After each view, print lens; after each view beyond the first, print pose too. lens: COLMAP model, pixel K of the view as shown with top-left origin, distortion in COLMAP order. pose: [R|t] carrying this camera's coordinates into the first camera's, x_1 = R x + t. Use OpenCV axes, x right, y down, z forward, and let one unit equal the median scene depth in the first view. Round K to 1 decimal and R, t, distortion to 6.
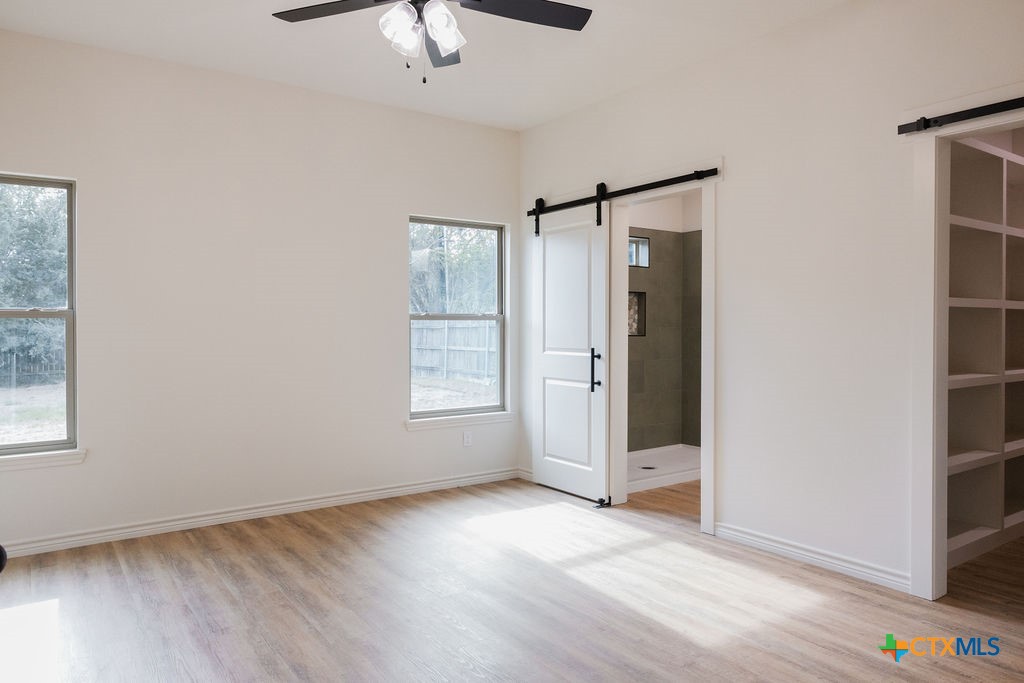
lens RADIAL K [[651.3, 0, 512.0], [0, 651.3, 341.5], [0, 0, 1]] dist [0.000168, 0.000834]
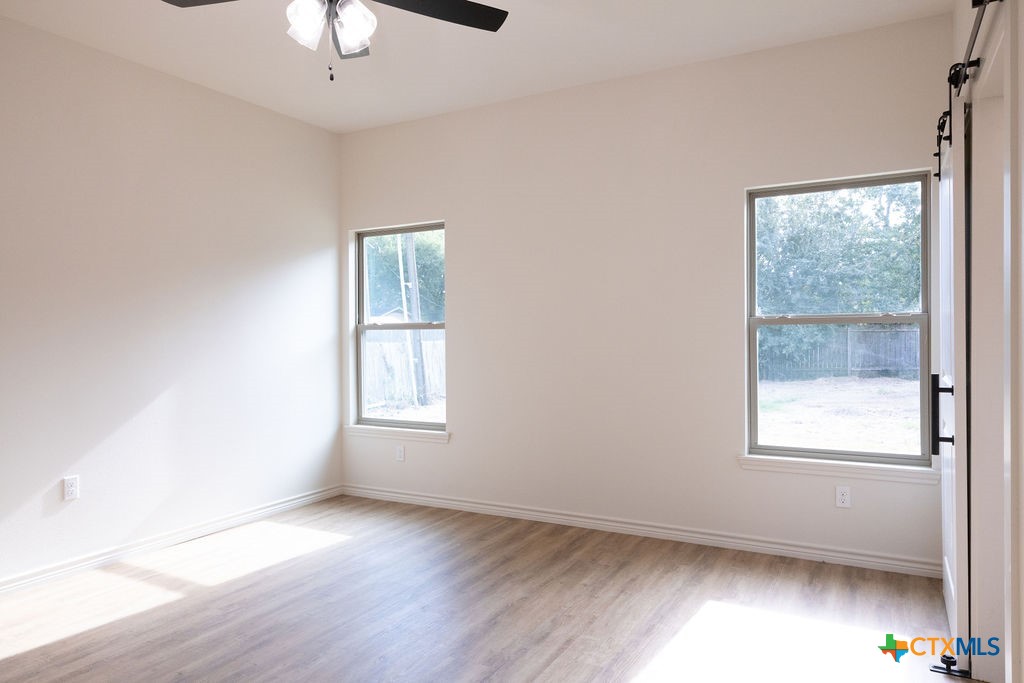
lens RADIAL K [[651.3, 0, 512.0], [0, 651.3, 341.5], [0, 0, 1]] dist [0.000168, 0.000834]
pose [[0.435368, 0.002123, -0.900250, 0.494374], [0.000921, 0.999996, 0.002804, -0.020093], [0.900252, -0.002050, 0.435365, 0.485229]]
